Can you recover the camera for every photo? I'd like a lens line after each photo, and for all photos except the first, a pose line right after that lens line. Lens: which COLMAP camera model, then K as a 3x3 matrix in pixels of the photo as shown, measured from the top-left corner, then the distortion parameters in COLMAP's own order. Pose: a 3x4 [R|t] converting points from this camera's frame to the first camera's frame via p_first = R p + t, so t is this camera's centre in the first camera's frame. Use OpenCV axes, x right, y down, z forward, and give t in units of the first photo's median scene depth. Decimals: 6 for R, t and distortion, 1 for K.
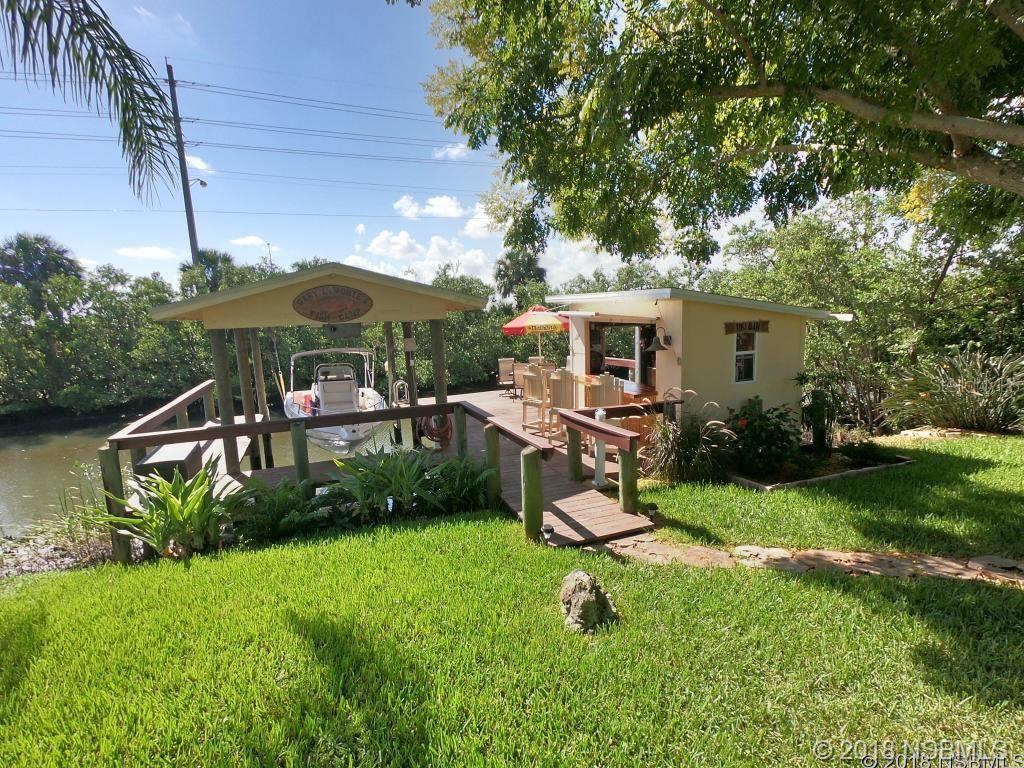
lens RADIAL K [[515.2, 0, 510.5], [0, 515.2, 382.0], [0, 0, 1]] dist [-0.001656, -0.000477]
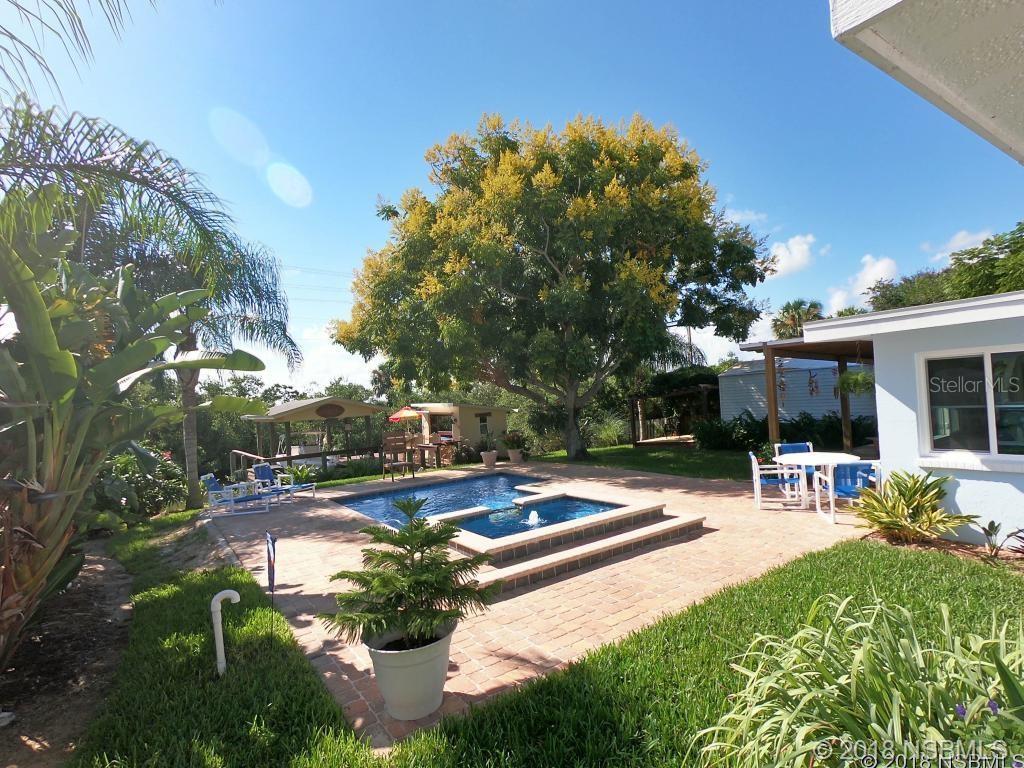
lens RADIAL K [[515.2, 0, 510.5], [0, 515.2, 382.0], [0, 0, 1]] dist [-0.001656, -0.000477]
pose [[0.964631, -0.012583, 0.263304, -0.040740], [0.058041, 0.984485, -0.165592, 0.053567], [-0.257135, 0.175017, 0.950395, -0.488679]]
